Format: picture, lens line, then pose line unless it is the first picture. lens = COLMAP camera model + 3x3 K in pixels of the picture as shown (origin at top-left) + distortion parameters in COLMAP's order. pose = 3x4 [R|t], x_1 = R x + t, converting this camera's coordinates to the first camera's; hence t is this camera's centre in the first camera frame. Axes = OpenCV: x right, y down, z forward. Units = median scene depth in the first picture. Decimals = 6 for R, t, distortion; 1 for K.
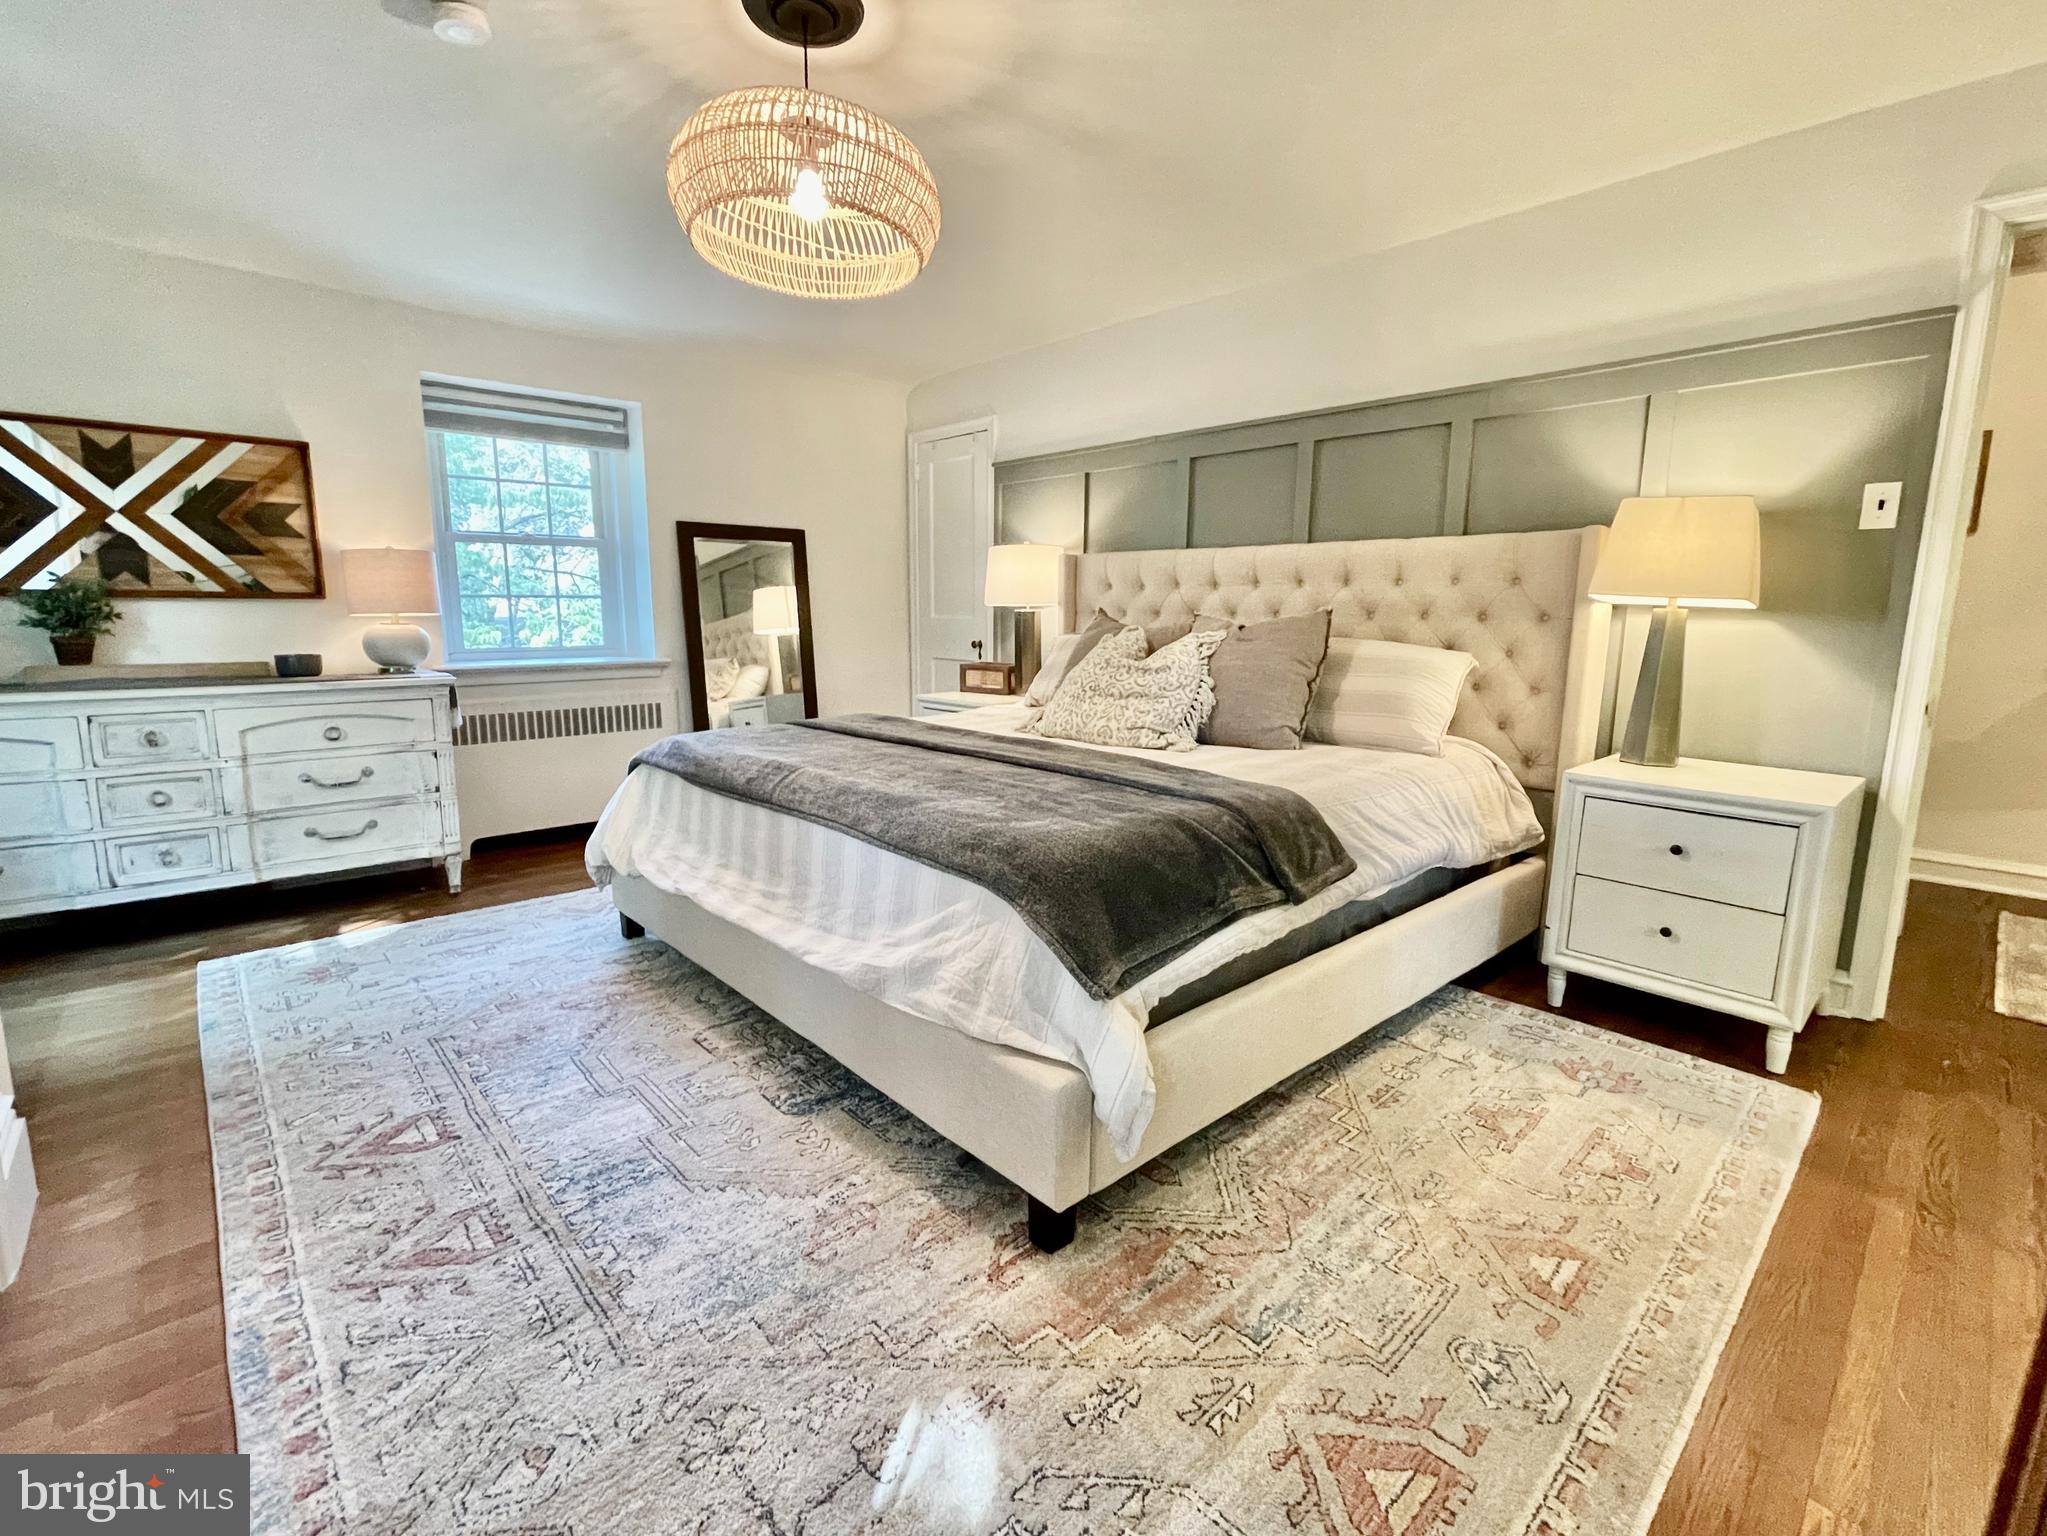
lens RADIAL K [[831.5, 0, 1021.7], [0, 831.5, 758.6], [0, 0, 1]] dist [-0.003190, 0.001300]
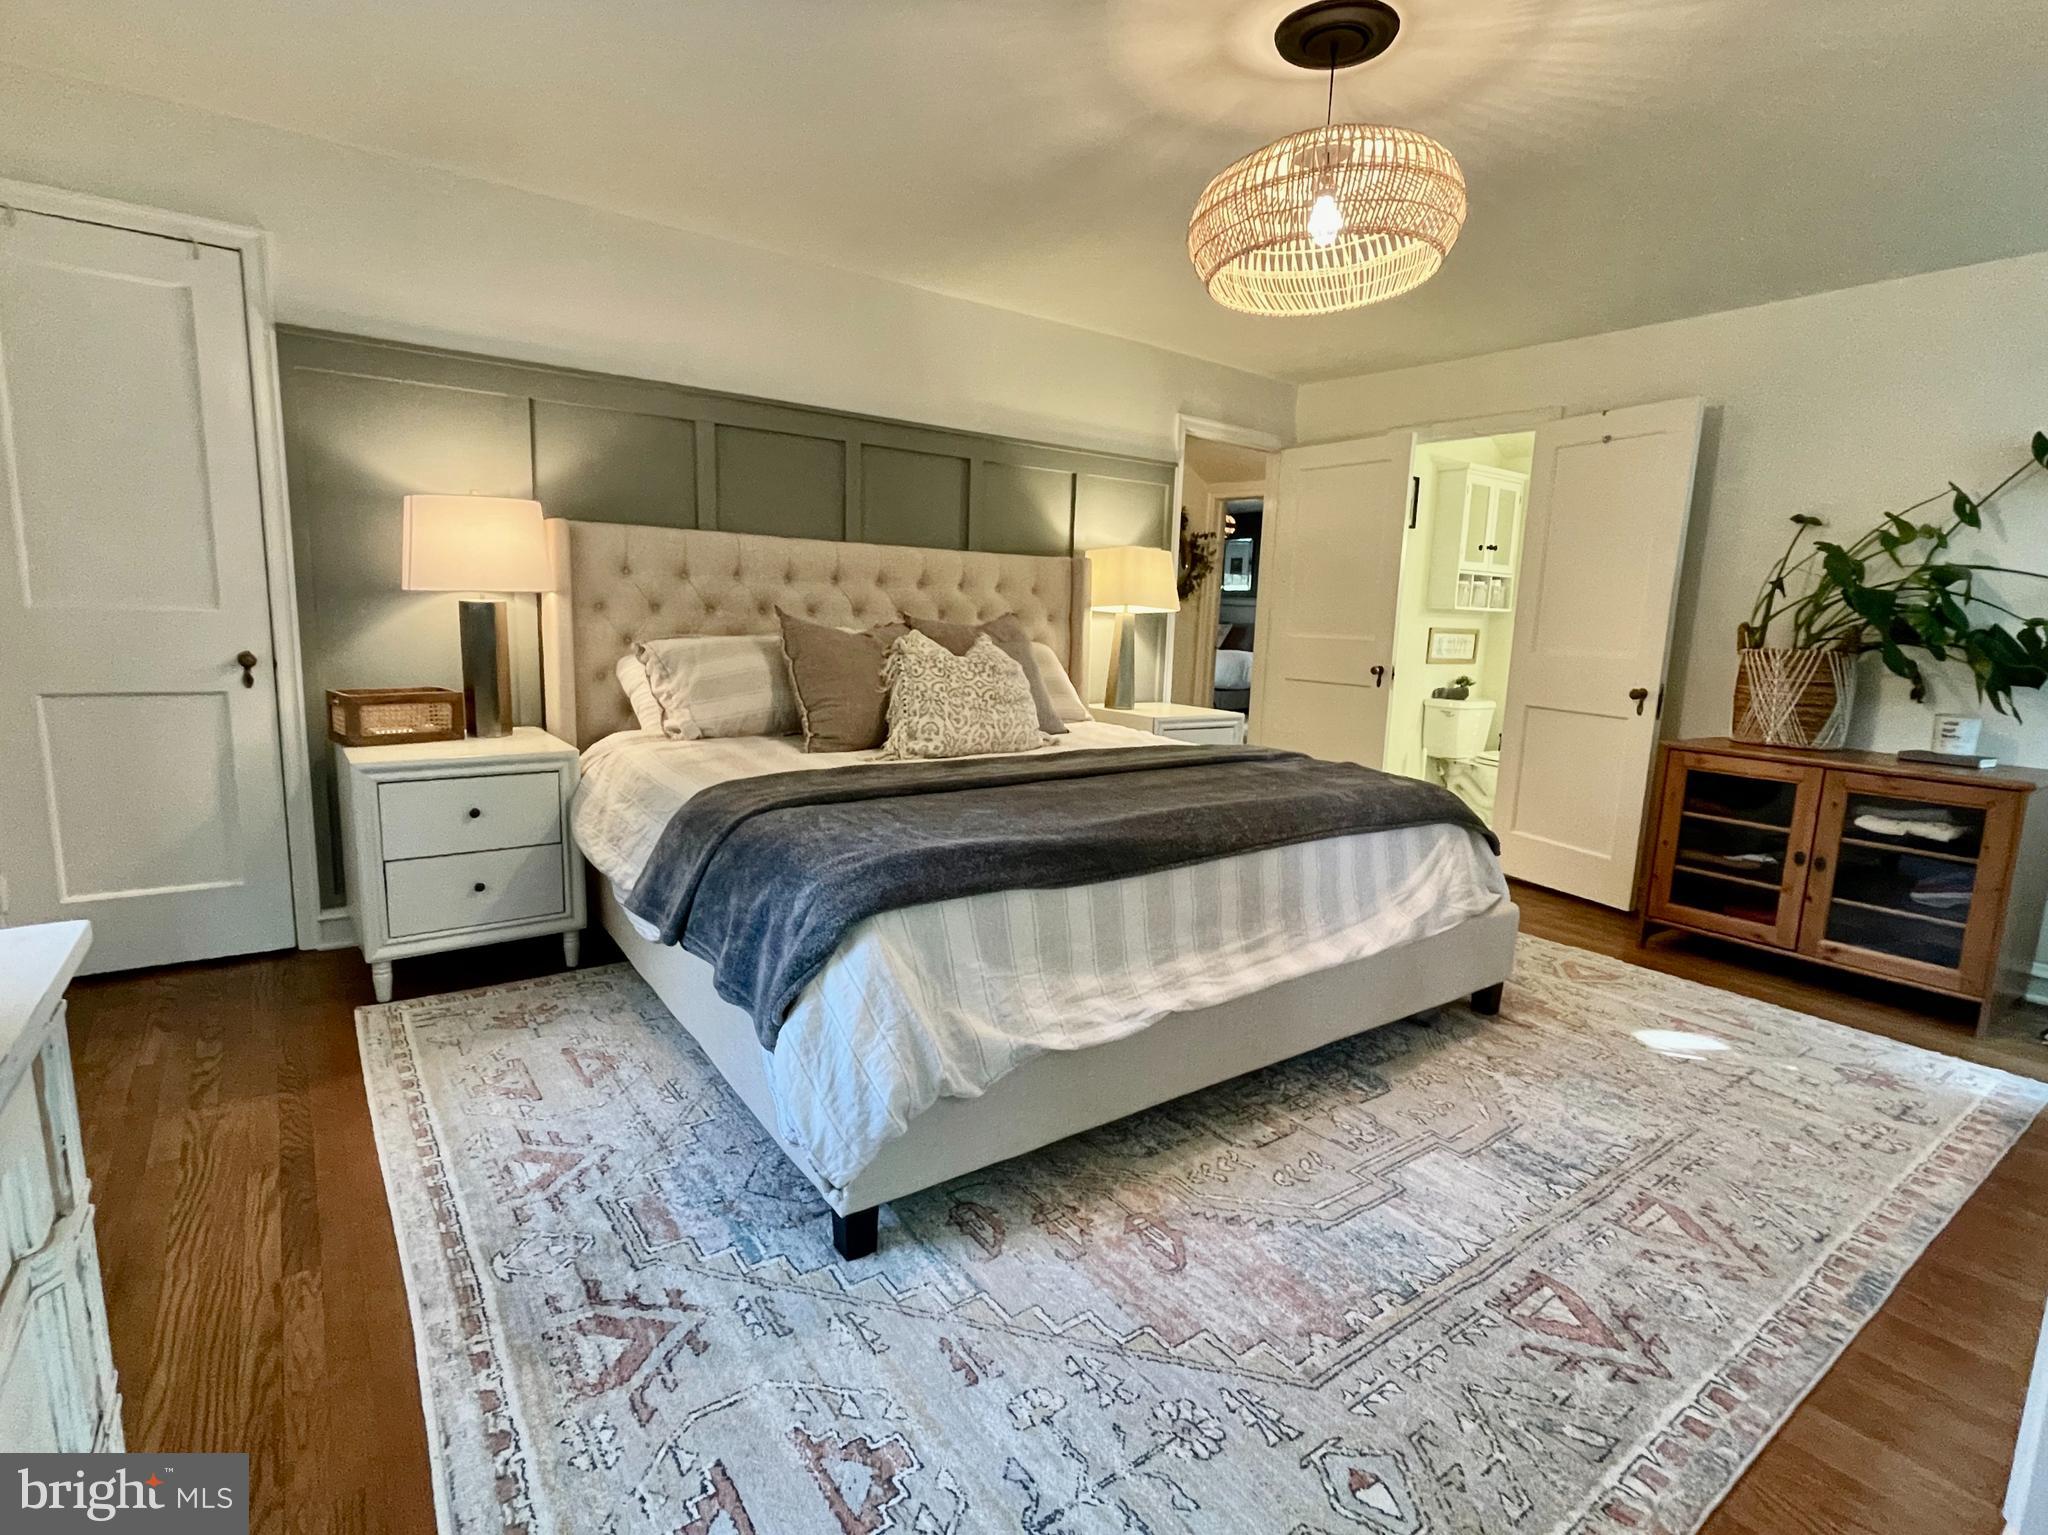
lens RADIAL K [[860.4, 0, 1027.2], [0, 860.4, 755.2], [0, 0, 1]] dist [-0.002704, -0.001192]
pose [[0.236780, -0.175531, 0.955575, -1.240727], [0.139809, 0.979463, 0.145276, -0.220967], [-0.961451, 0.099200, 0.256458, 0.968761]]
